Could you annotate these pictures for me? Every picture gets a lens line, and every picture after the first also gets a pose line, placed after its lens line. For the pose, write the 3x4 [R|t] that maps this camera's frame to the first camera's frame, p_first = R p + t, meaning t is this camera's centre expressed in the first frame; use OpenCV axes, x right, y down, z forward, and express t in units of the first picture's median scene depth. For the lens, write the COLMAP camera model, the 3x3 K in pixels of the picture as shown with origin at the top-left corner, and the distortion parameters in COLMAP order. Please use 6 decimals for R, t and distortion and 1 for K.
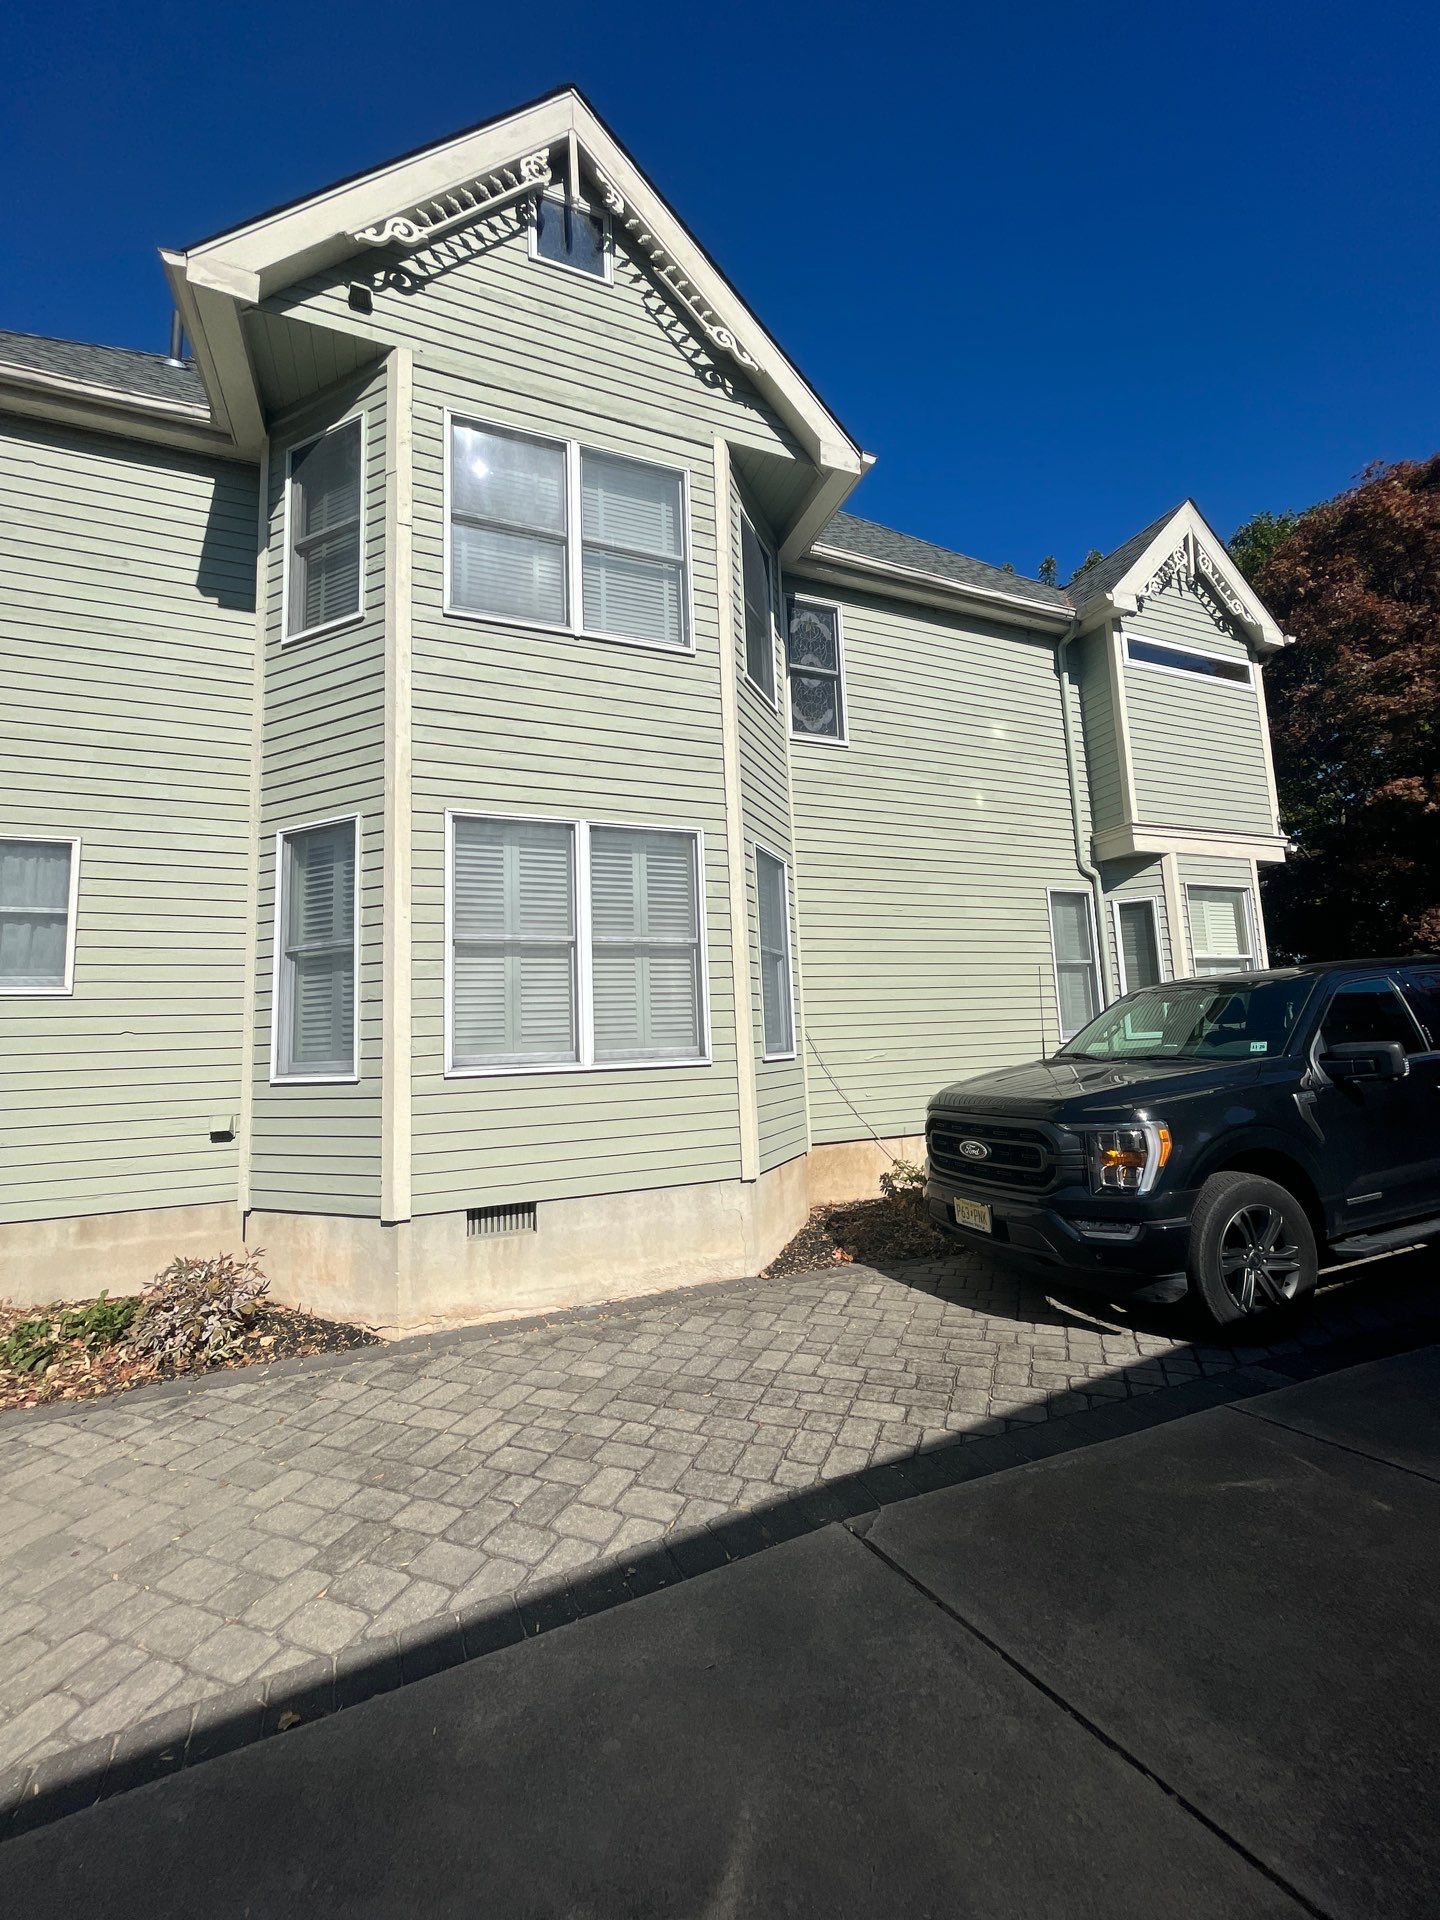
lens RADIAL K [[816.7, 0, 735.0], [0, 816.7, 958.6], [0, 0, 1]] dist [-0.002548, -0.000422]
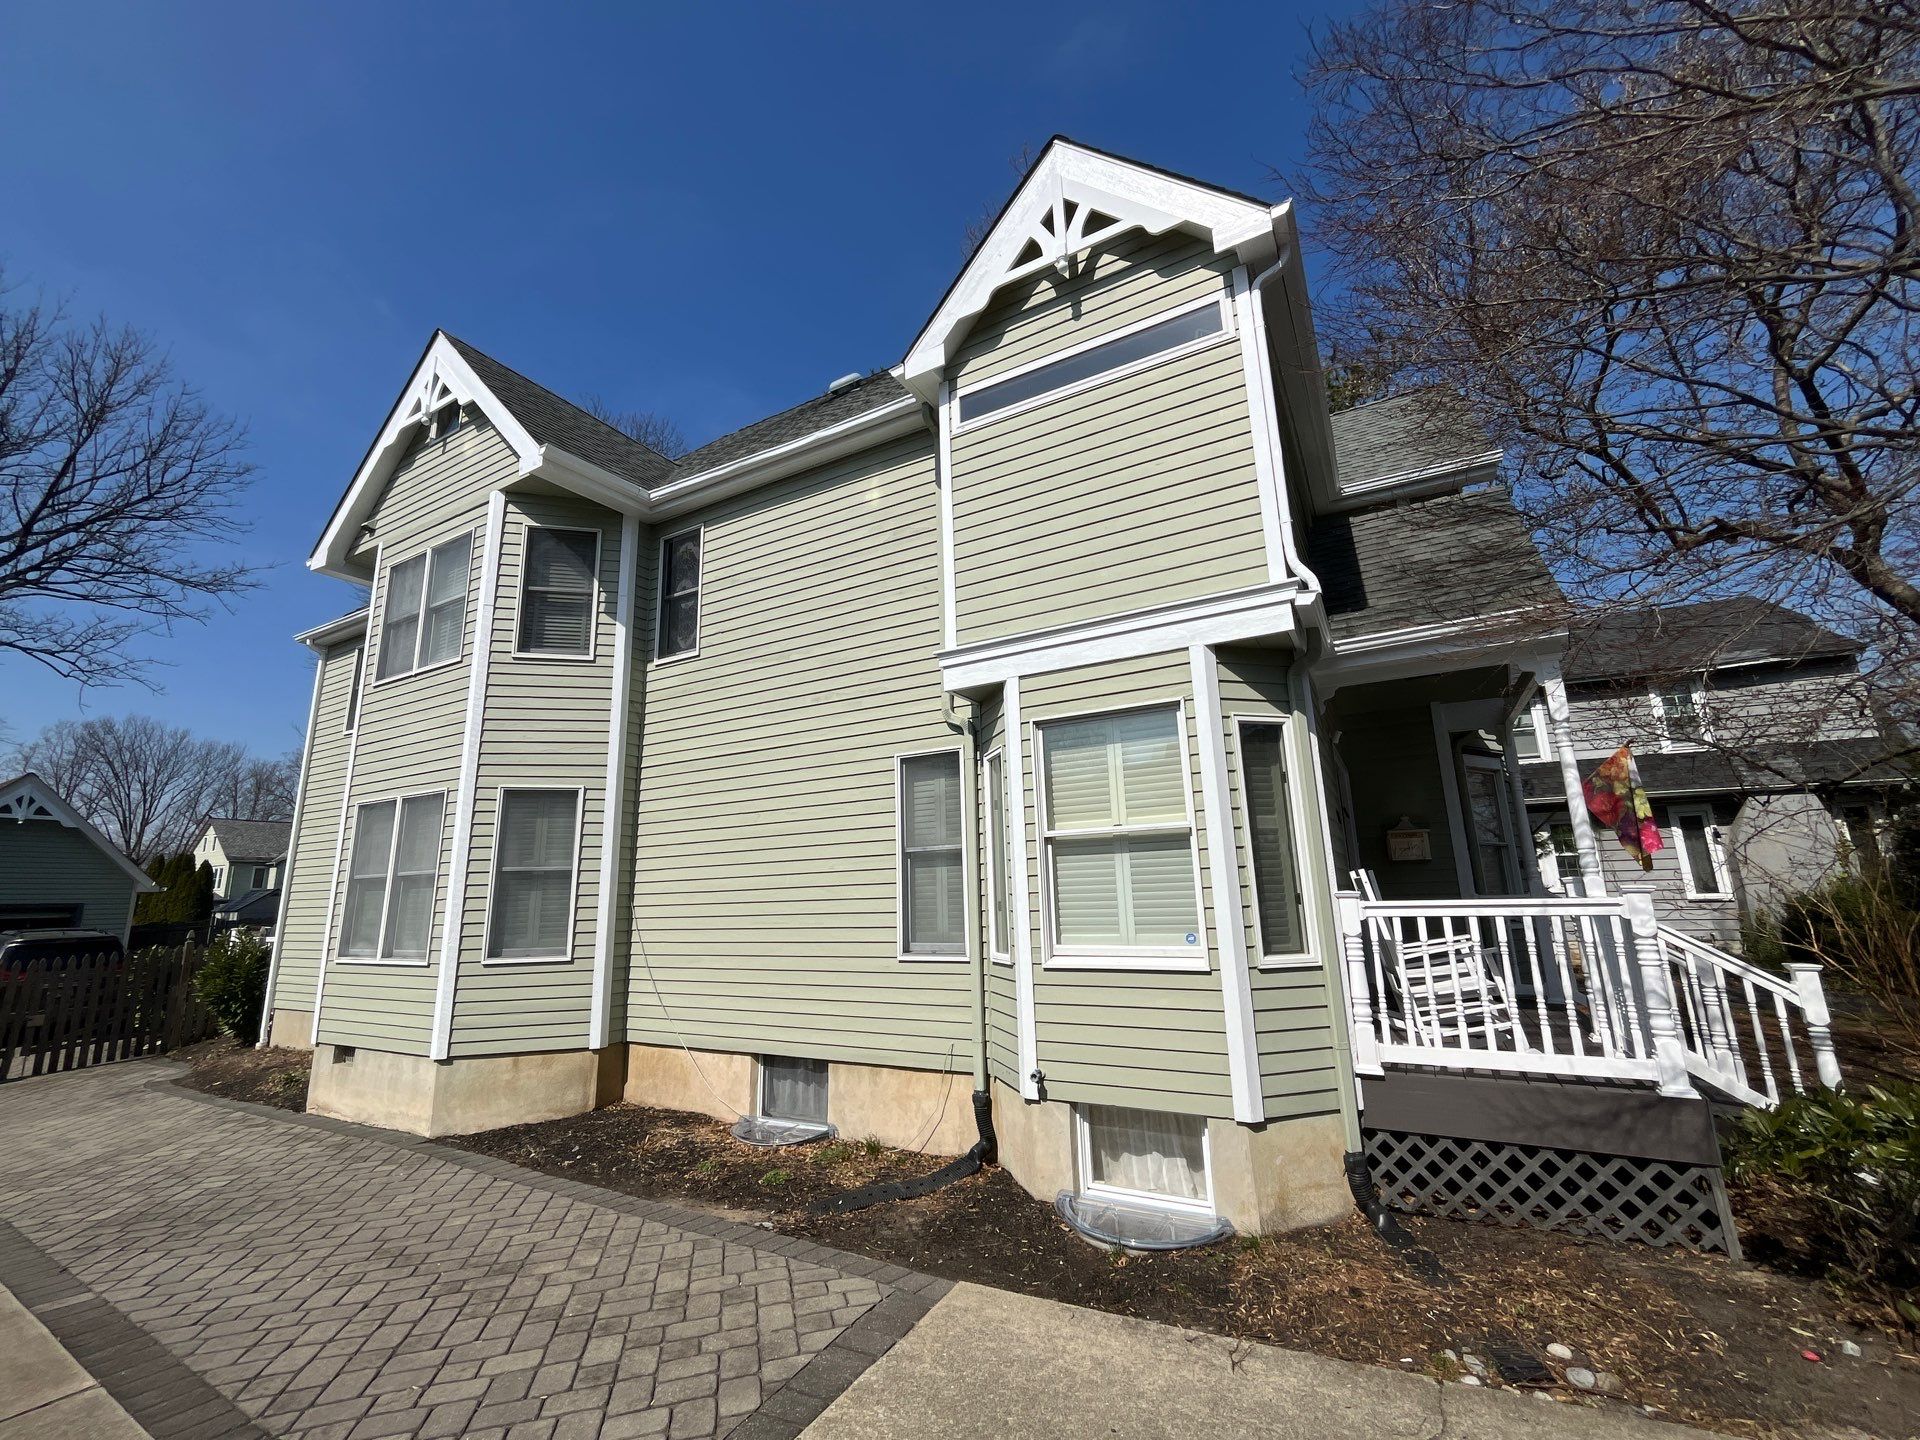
lens RADIAL K [[849.8, 0, 961.5], [0, 849.8, 711.8], [0, 0, 1]] dist [0.001371, -0.000310]
pose [[0.577509, -0.153790, -0.801768, 1.470359], [0.088329, 0.988102, -0.125909, -0.026421], [0.811592, 0.001894, 0.584222, 0.782857]]
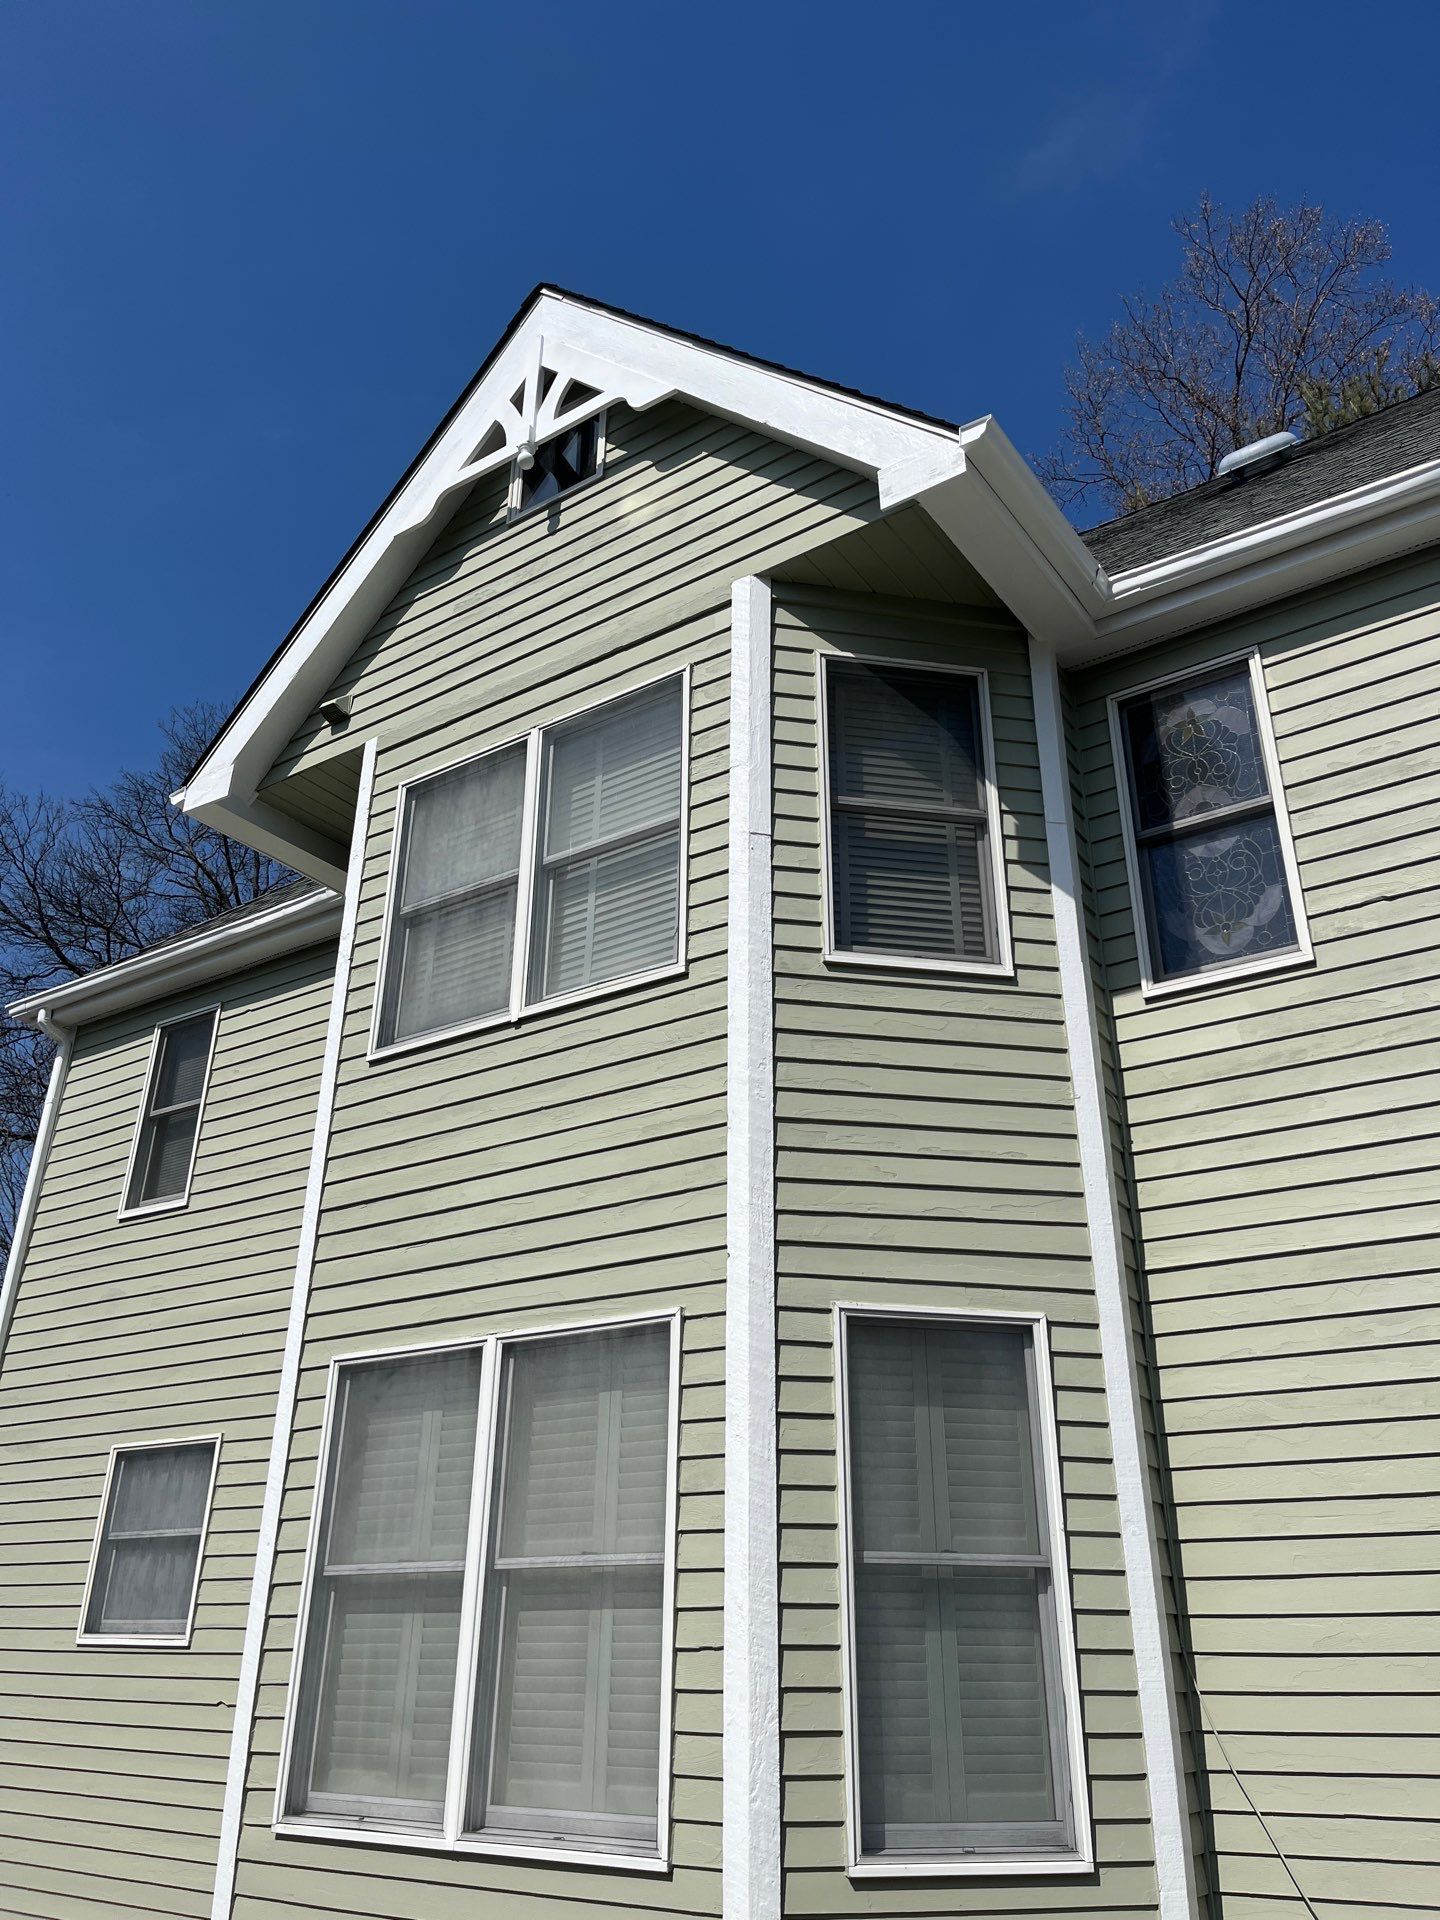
lens RADIAL K [[1481.0, 0, 707.5], [0, 1481.0, 942.4], [0, 0, 1]] dist [0.054190, -0.055341]
pose [[0.528845, -0.323811, -0.784518, 0.674761], [0.066132, 0.937268, -0.342279, -0.053081], [0.846138, 0.129131, 0.517084, 0.471100]]
